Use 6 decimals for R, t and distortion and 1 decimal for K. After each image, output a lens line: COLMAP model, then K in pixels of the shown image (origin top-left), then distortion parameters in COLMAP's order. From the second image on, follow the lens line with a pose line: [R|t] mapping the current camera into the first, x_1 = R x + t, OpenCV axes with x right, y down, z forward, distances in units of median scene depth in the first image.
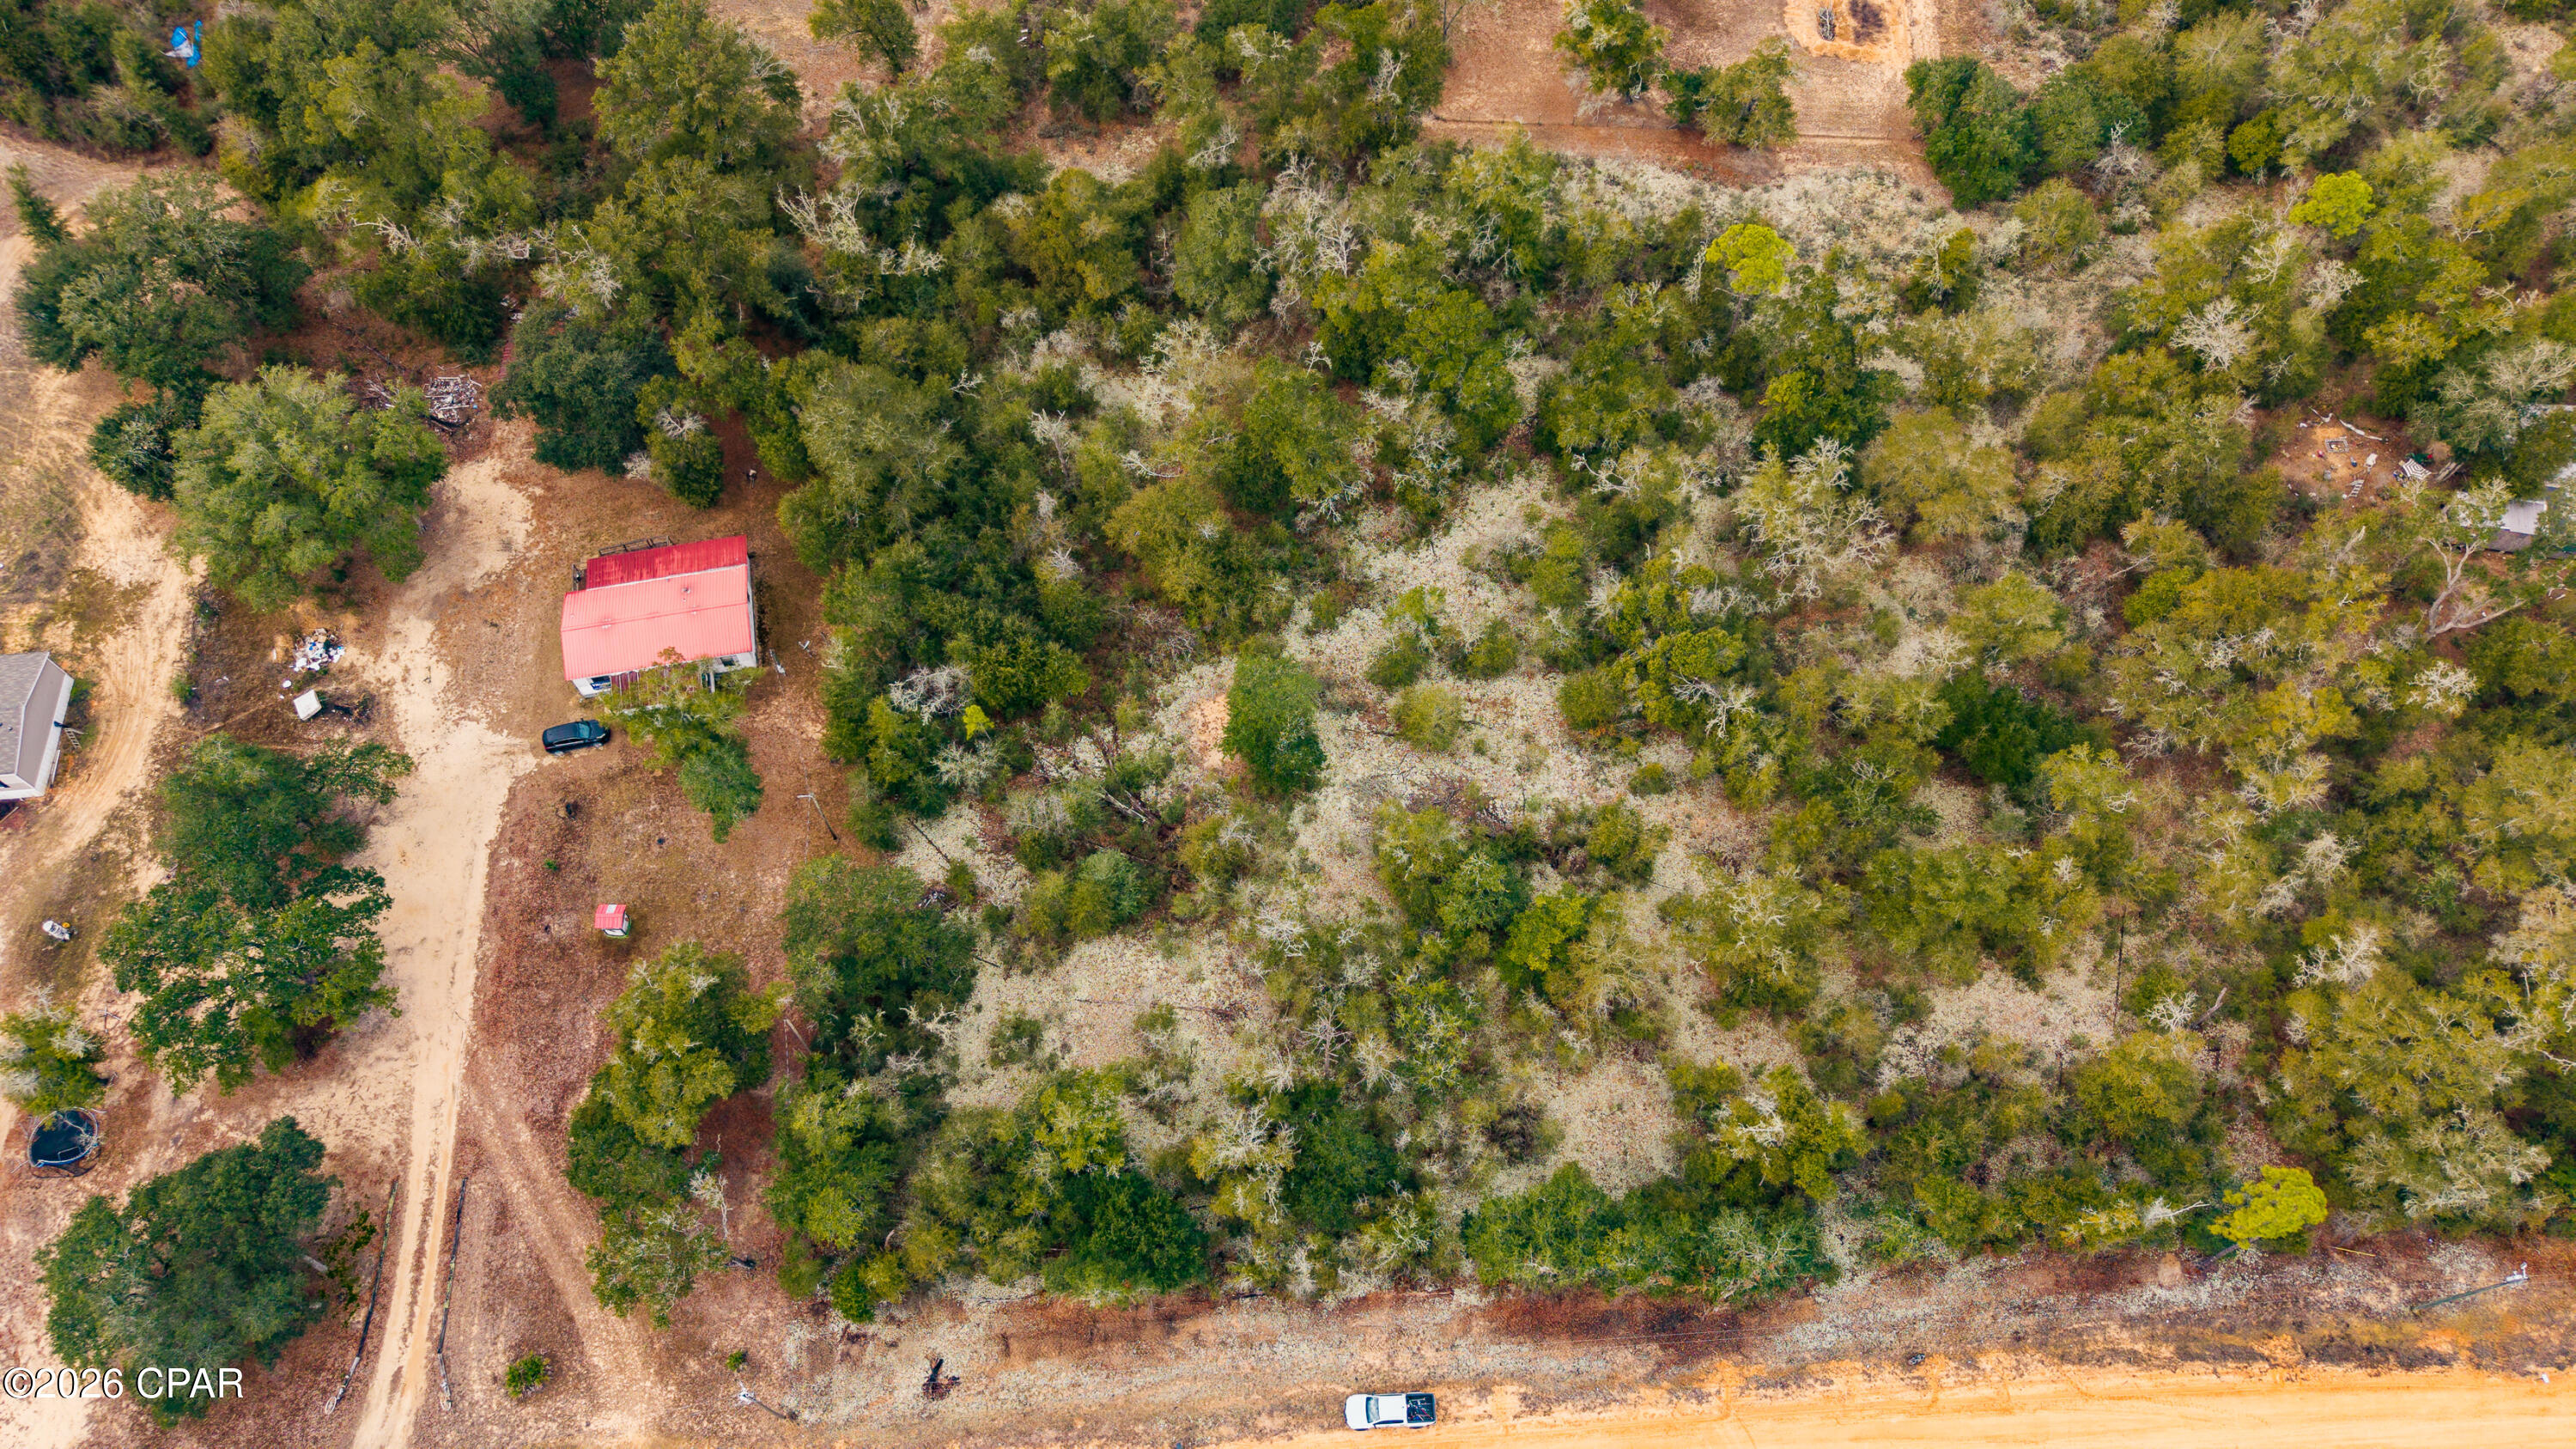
lens RADIAL K [[1728.1, 0, 1298.6], [0, 1728.1, 718.7], [0, 0, 1]] dist [0.008577, -0.013303]
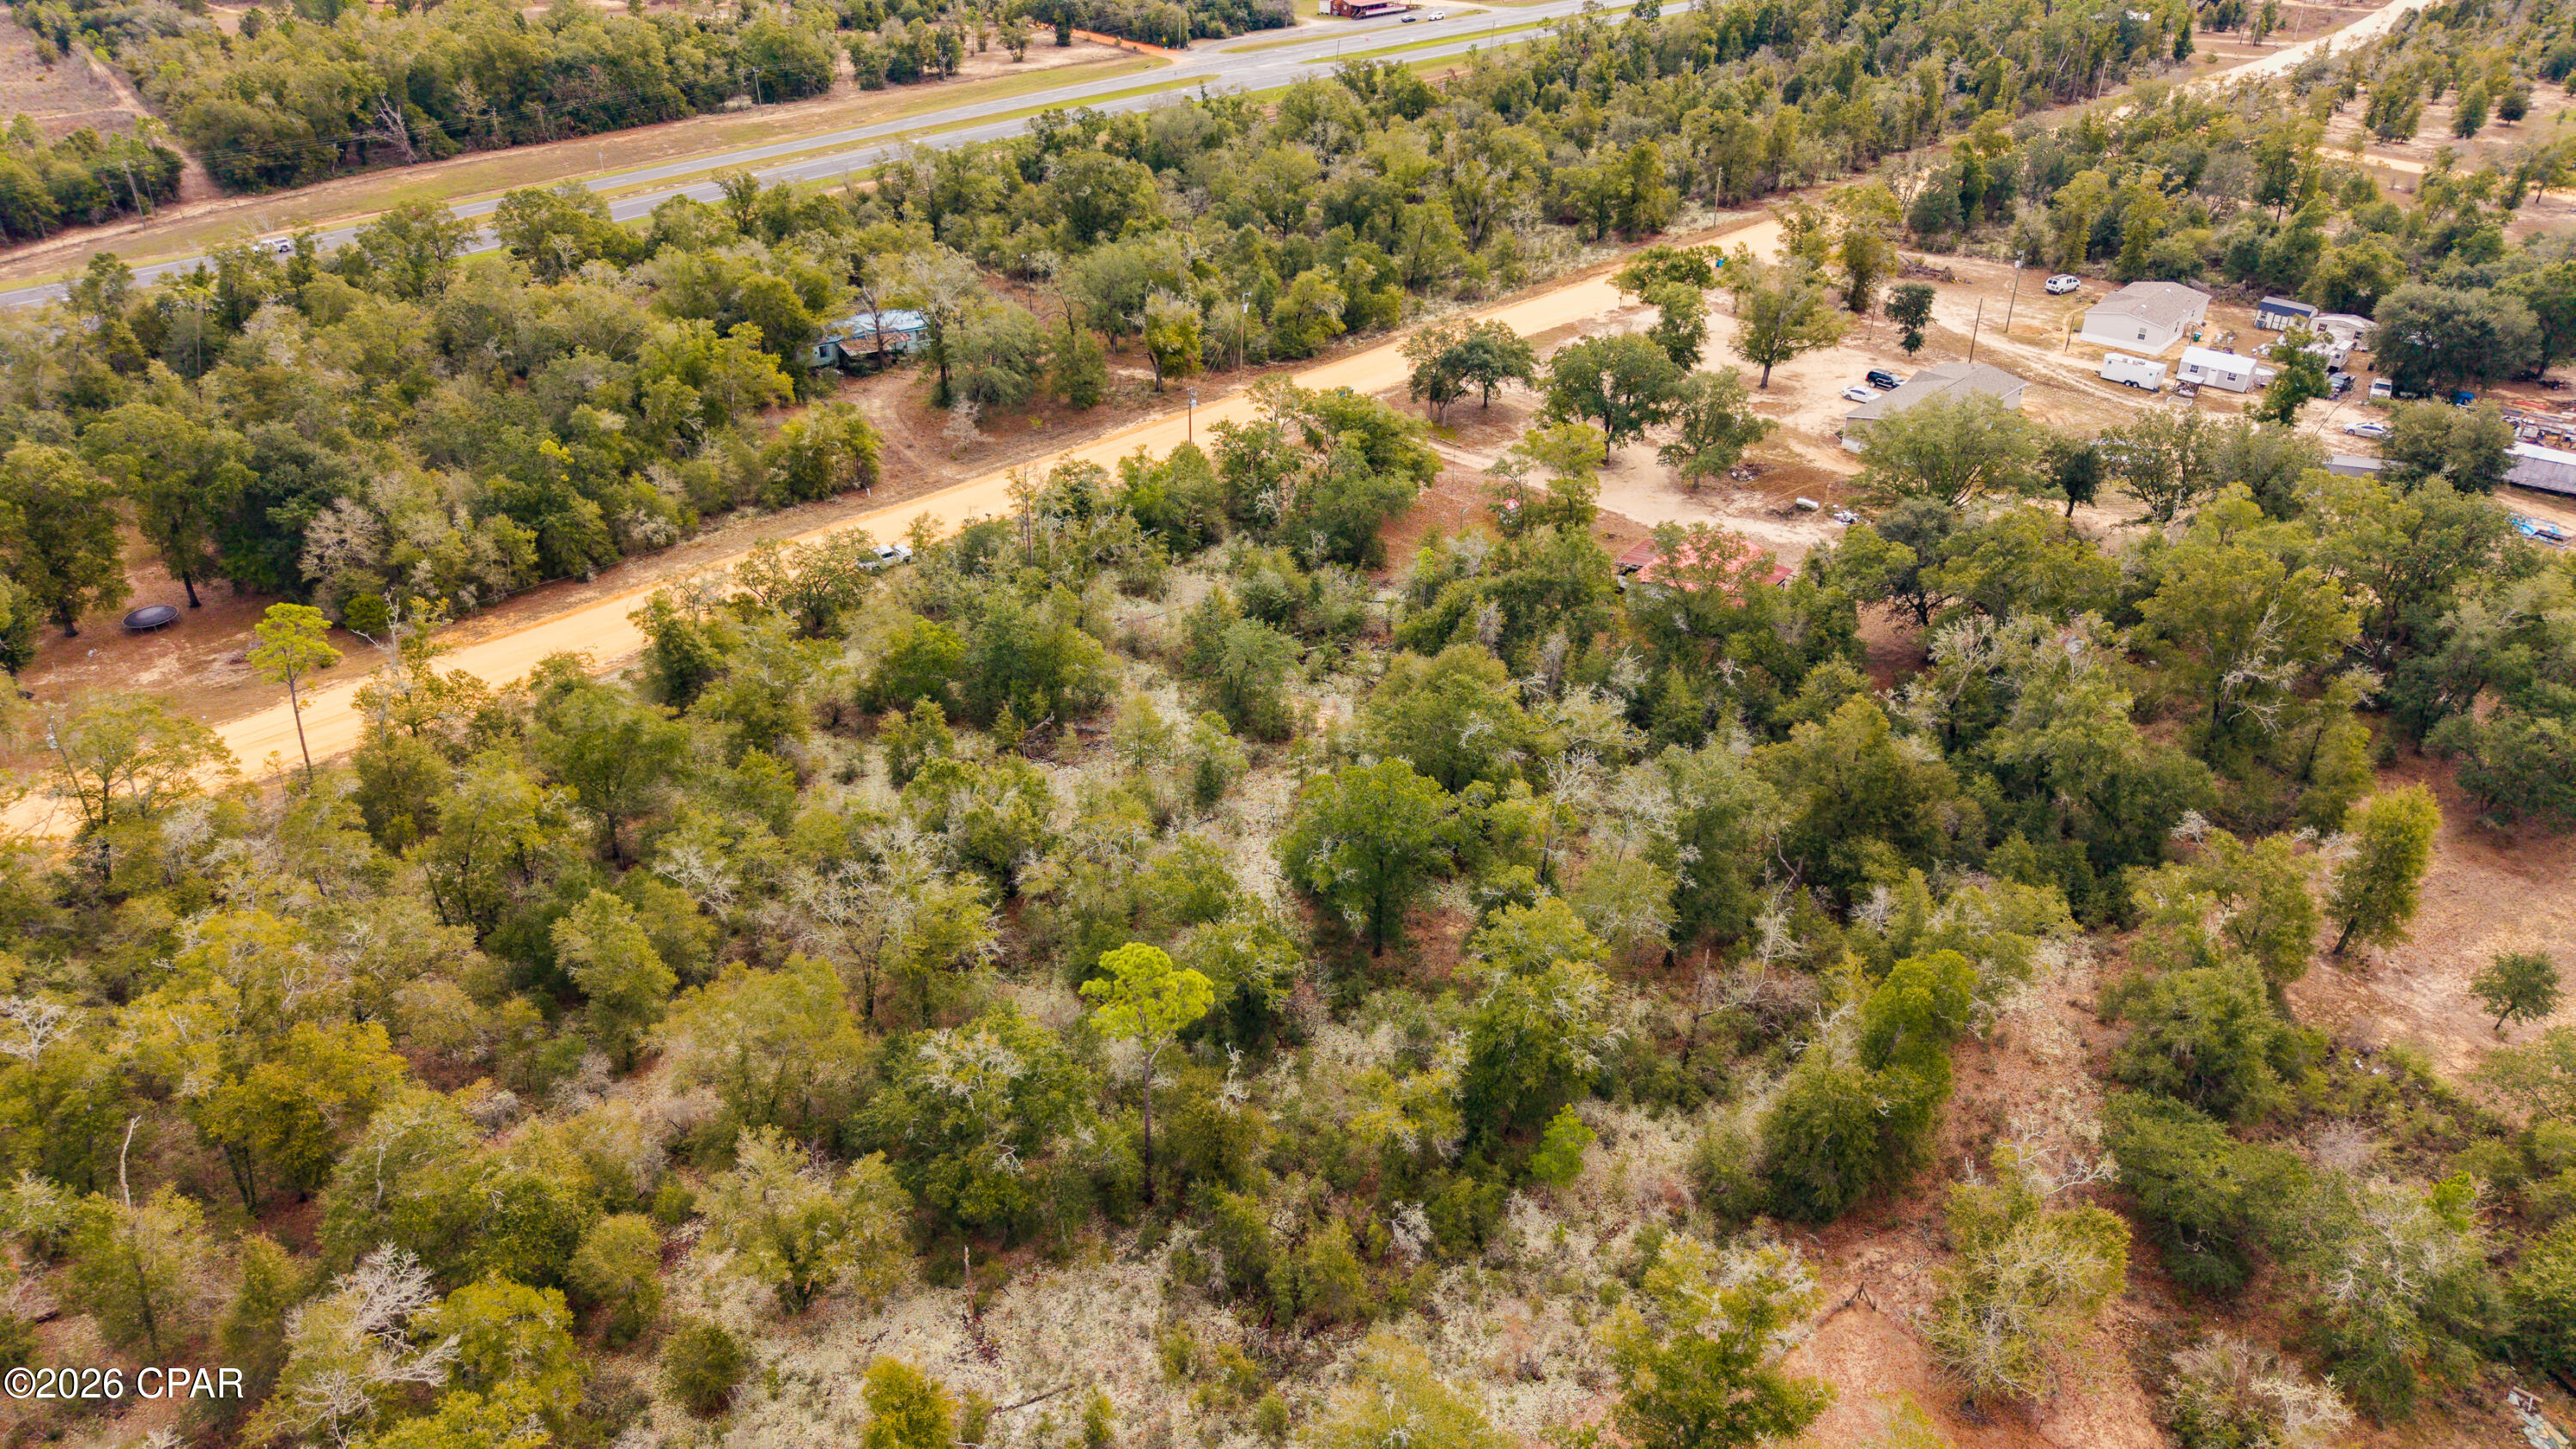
lens RADIAL K [[1728.1, 0, 1289.7], [0, 1728.1, 727.2], [0, 0, 1]] dist [0.008577, -0.013303]
pose [[-0.757435, 0.312206, -0.573428, 0.680486], [-0.582980, 0.072061, 0.809285, -1.006620], [0.293985, 0.947277, 0.127429, 1.004251]]
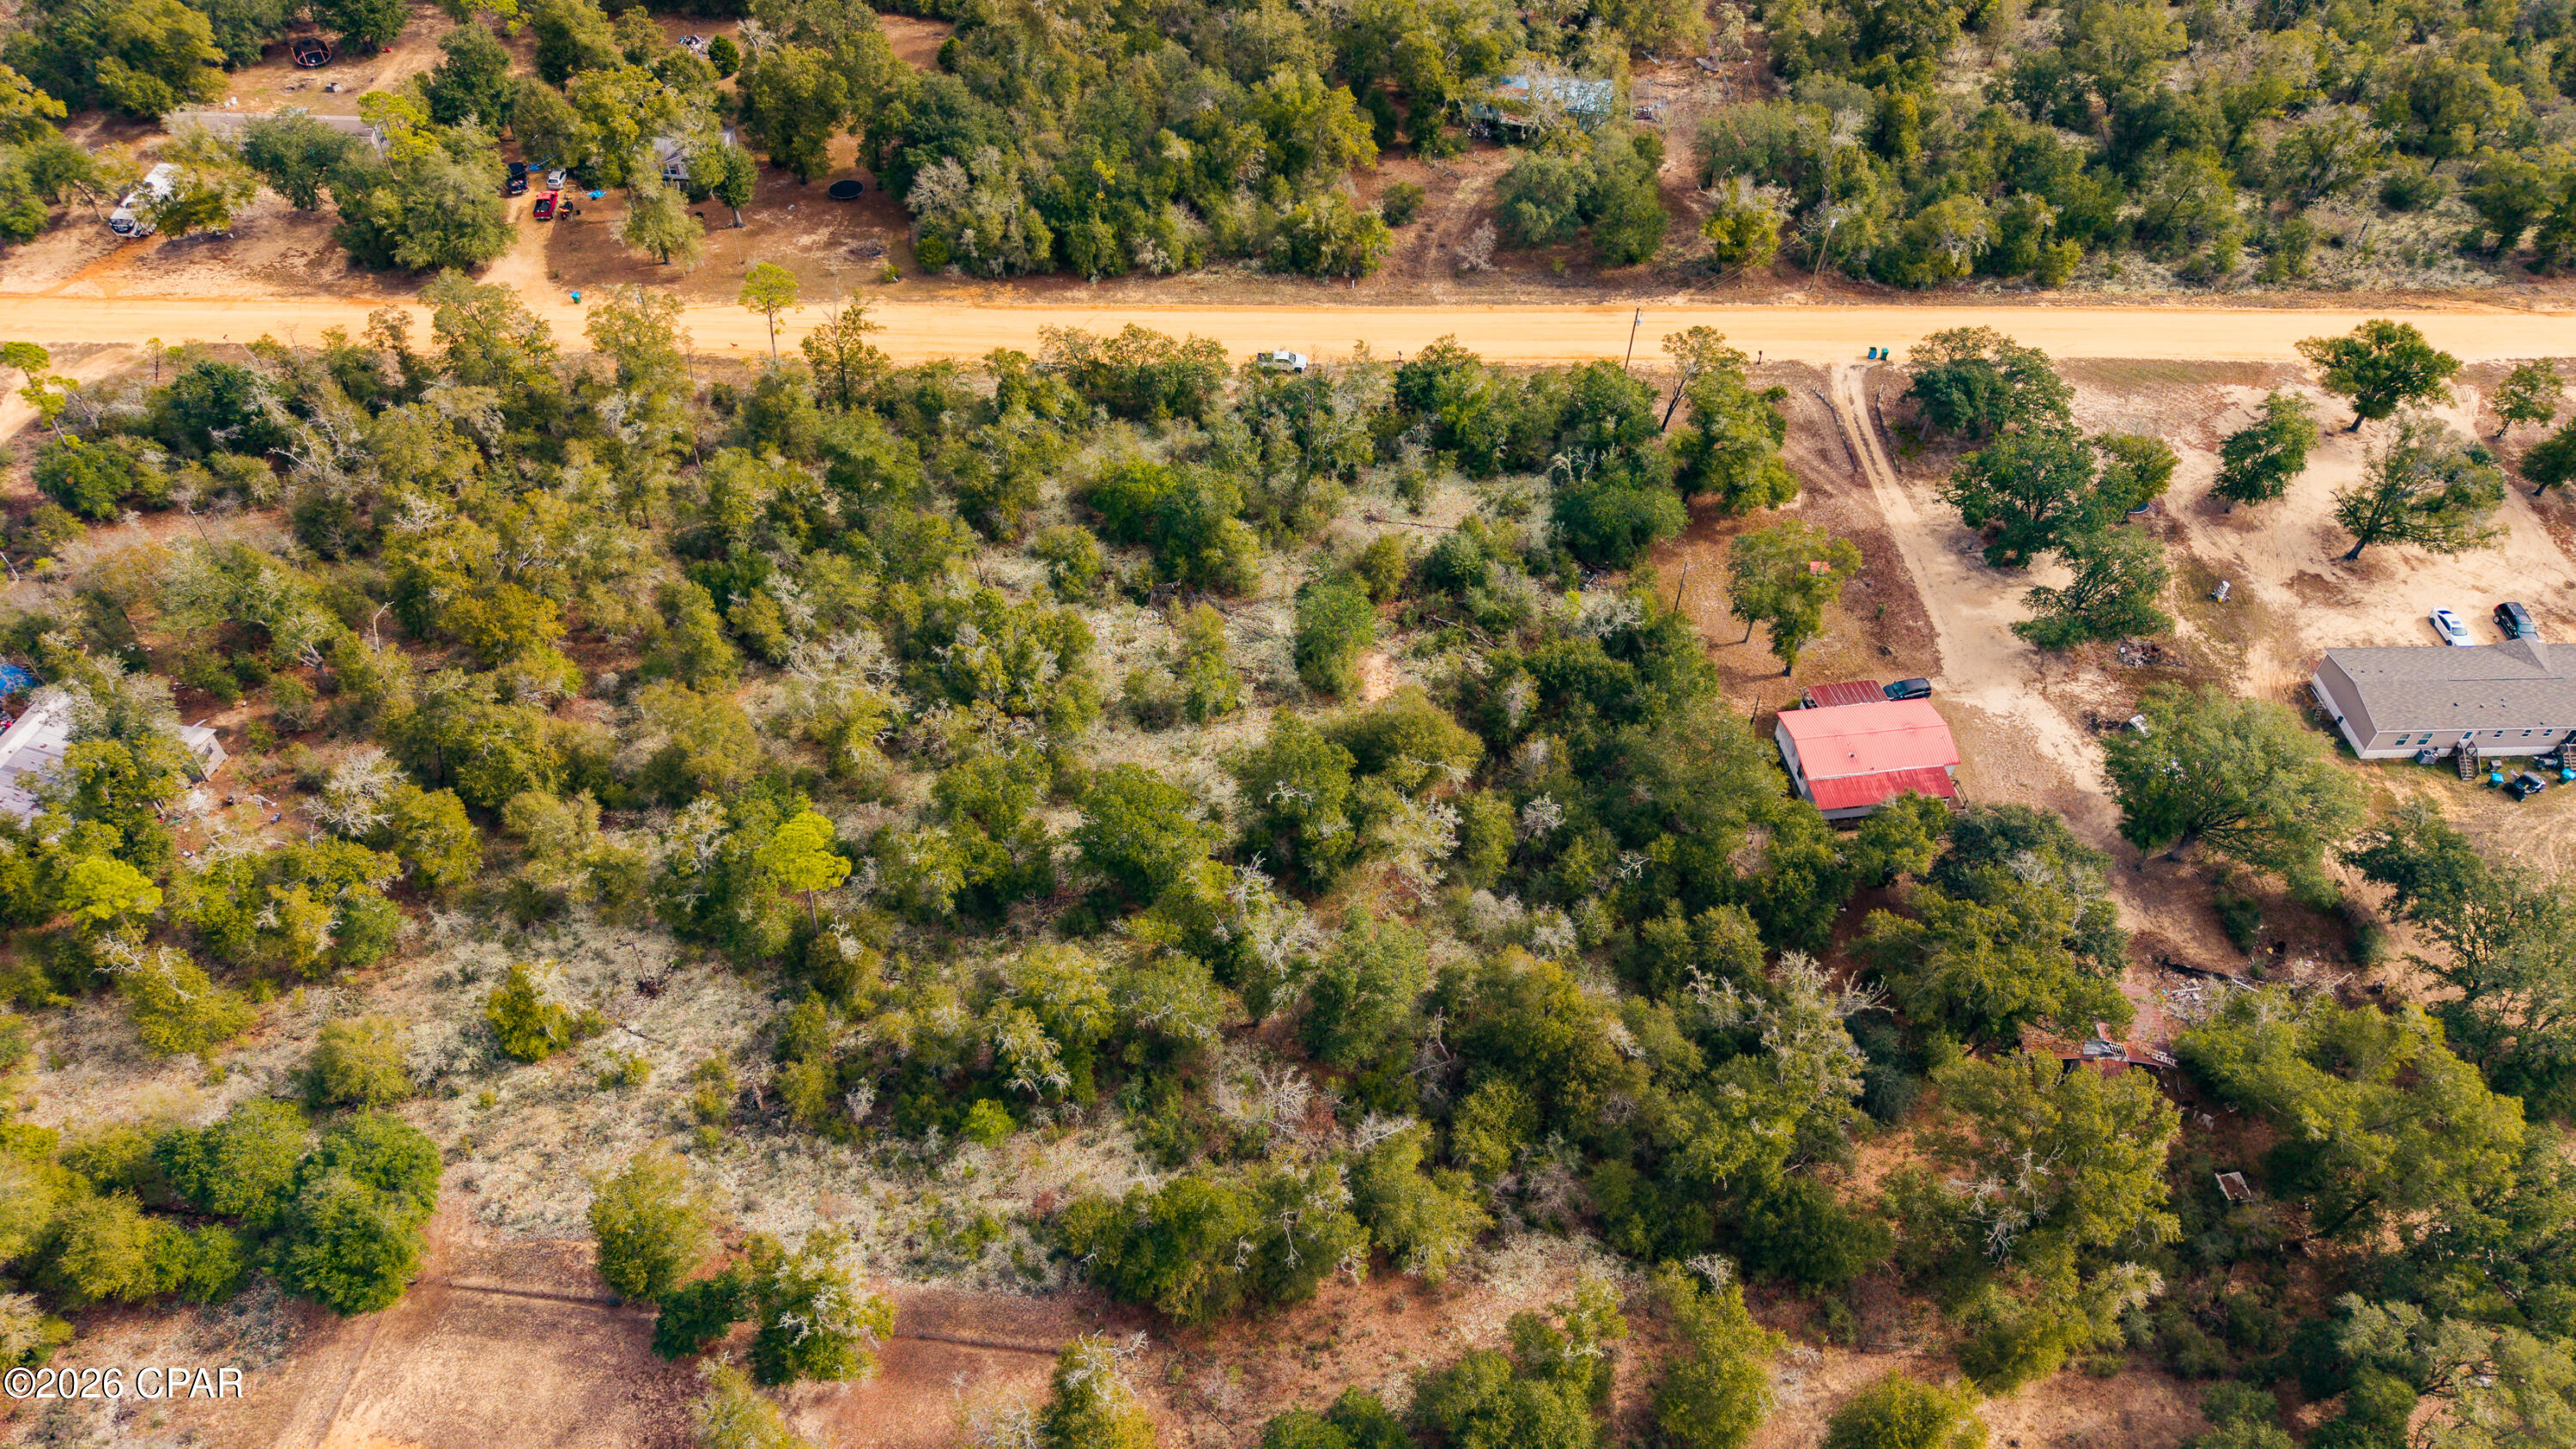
lens RADIAL K [[1728.1, 0, 1288.9], [0, 1728.1, 730.5], [0, 0, 1]] dist [0.008577, -0.013303]
pose [[-0.997706, -0.064549, 0.020398, -0.014291], [0.040116, -0.321044, 0.946214, -1.332124], [-0.054529, 0.944862, 0.322897, 0.749668]]
